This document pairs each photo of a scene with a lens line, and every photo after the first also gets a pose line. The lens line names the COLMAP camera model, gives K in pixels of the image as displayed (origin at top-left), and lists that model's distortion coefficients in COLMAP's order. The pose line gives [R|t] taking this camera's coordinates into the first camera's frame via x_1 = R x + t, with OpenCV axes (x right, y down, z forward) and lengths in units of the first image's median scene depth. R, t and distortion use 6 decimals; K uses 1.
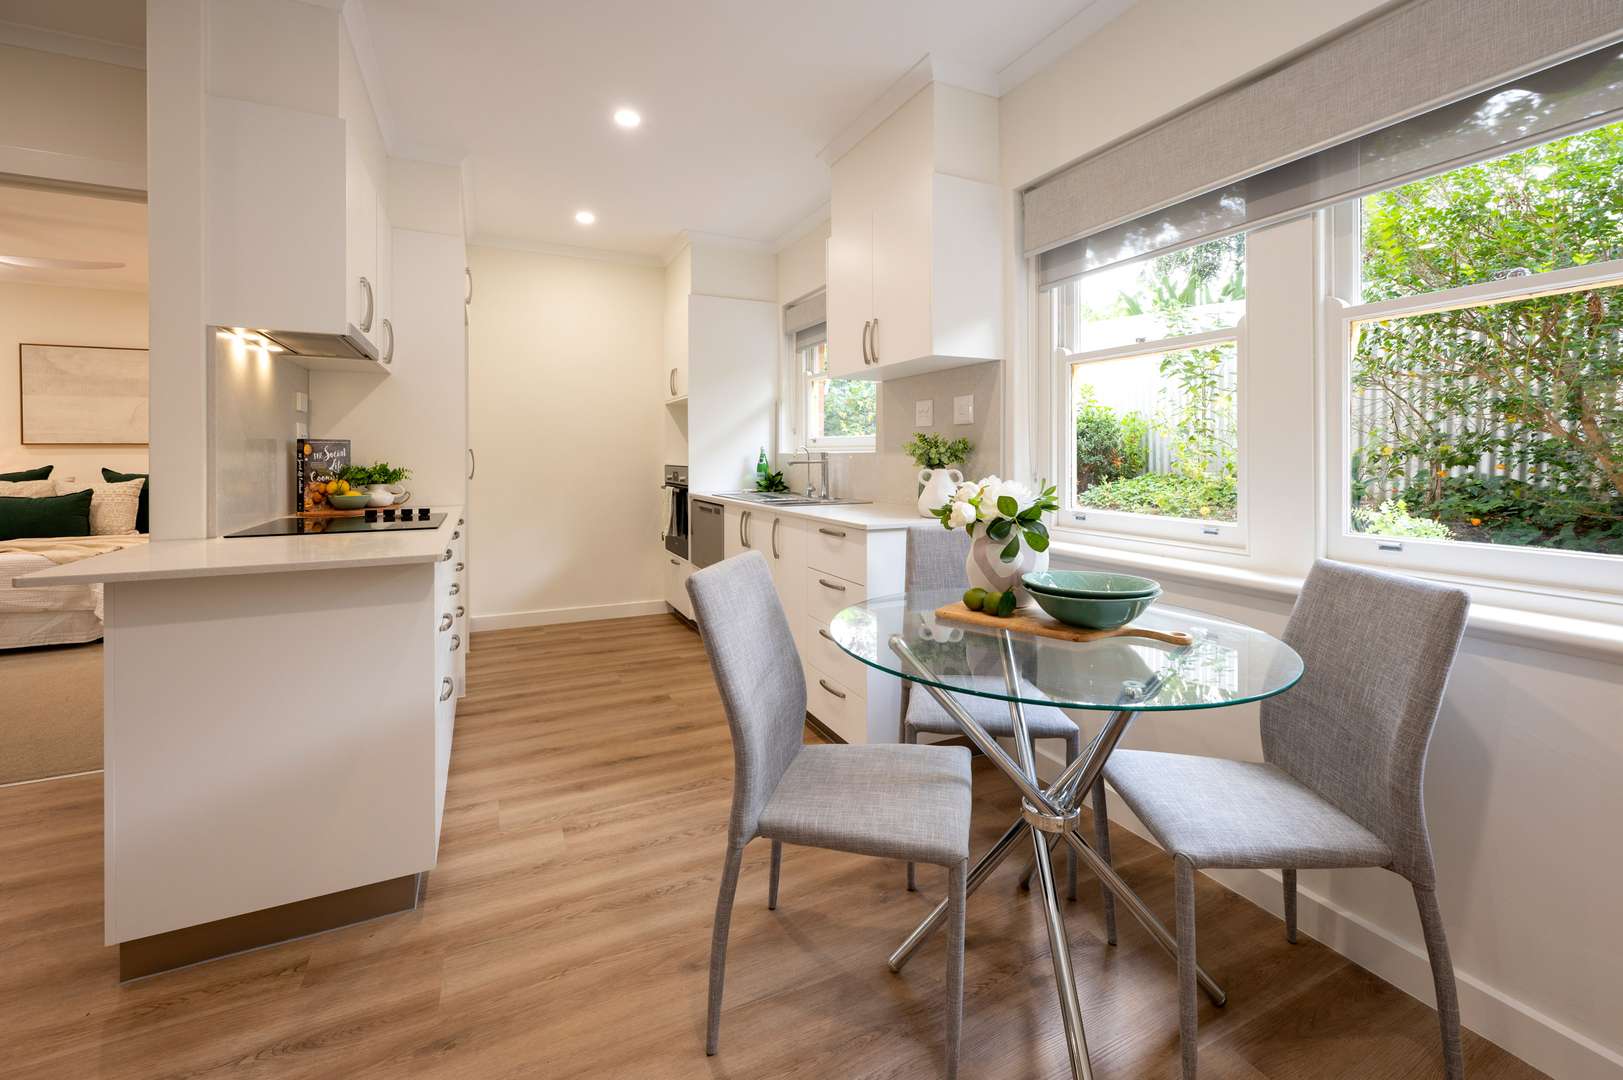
lens RADIAL K [[654.2, 0, 798.8], [0, 654.2, 460.1], [0, 0, 1]] dist [-0.002708, -0.000067]
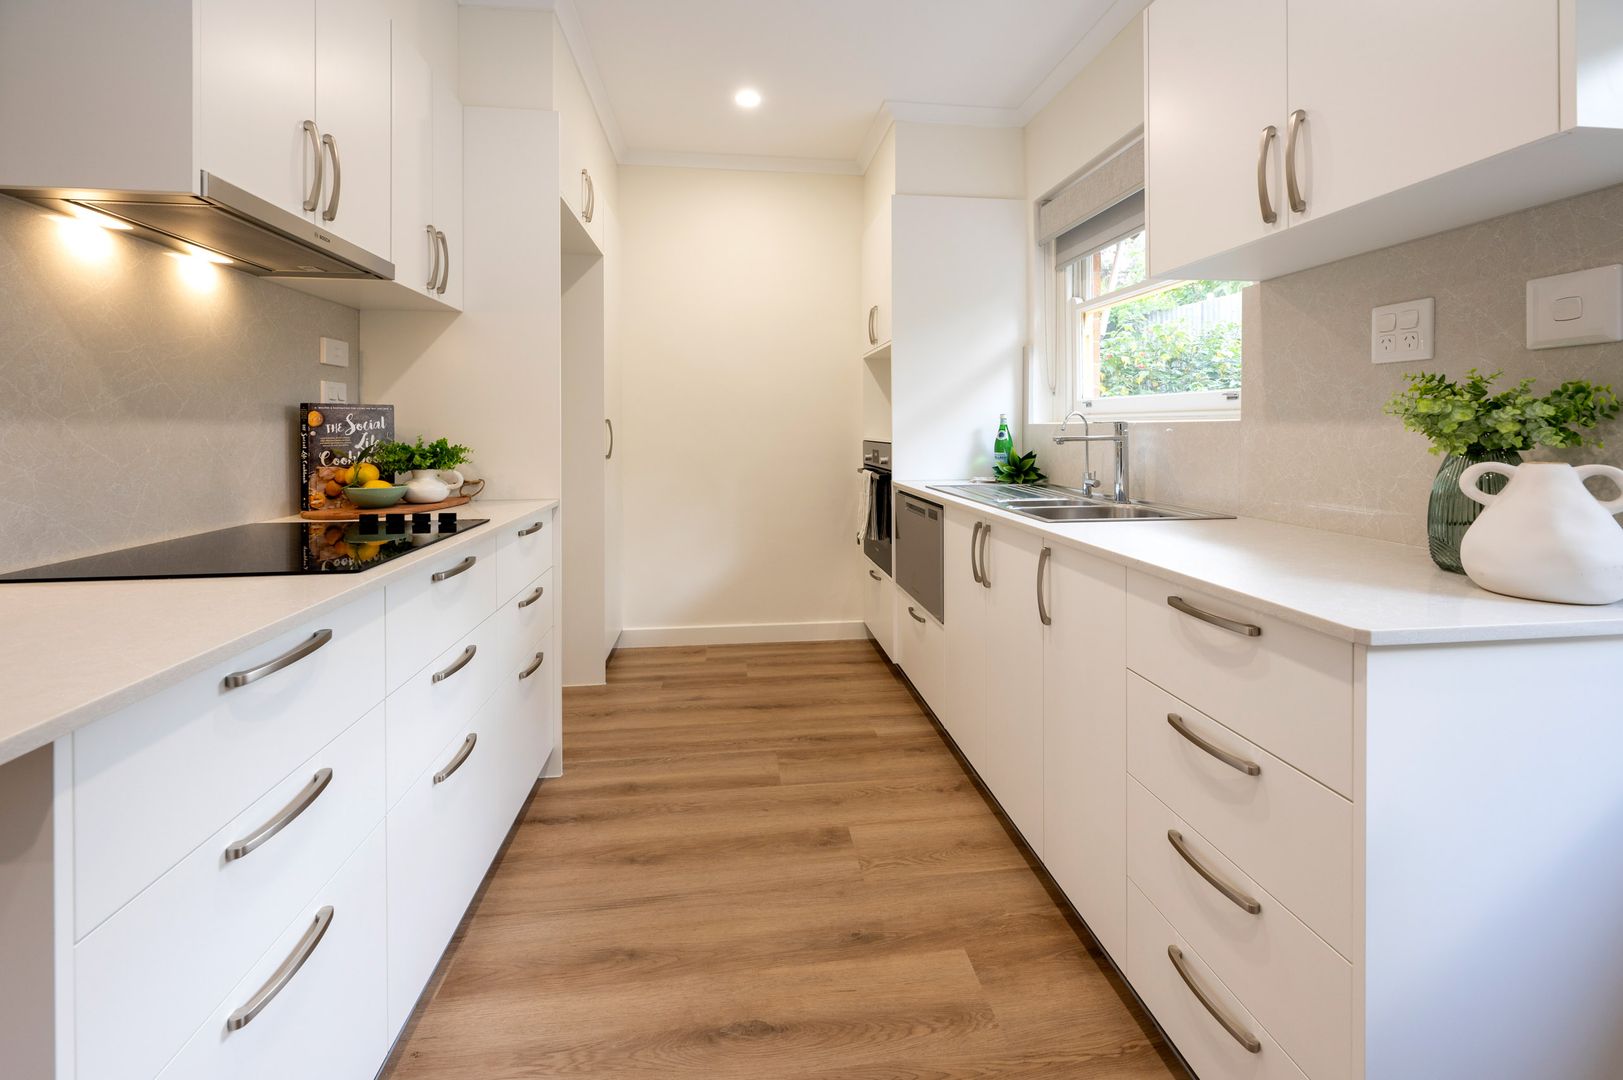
lens RADIAL K [[654.2, 0, 790.1], [0, 654.2, 426.2], [0, 0, 1]] dist [-0.002708, -0.000067]
pose [[0.940431, -0.001474, -0.339980, -0.039231], [-0.001703, 0.999958, -0.009047, -0.002019], [0.339979, 0.009087, 0.940389, 0.357052]]
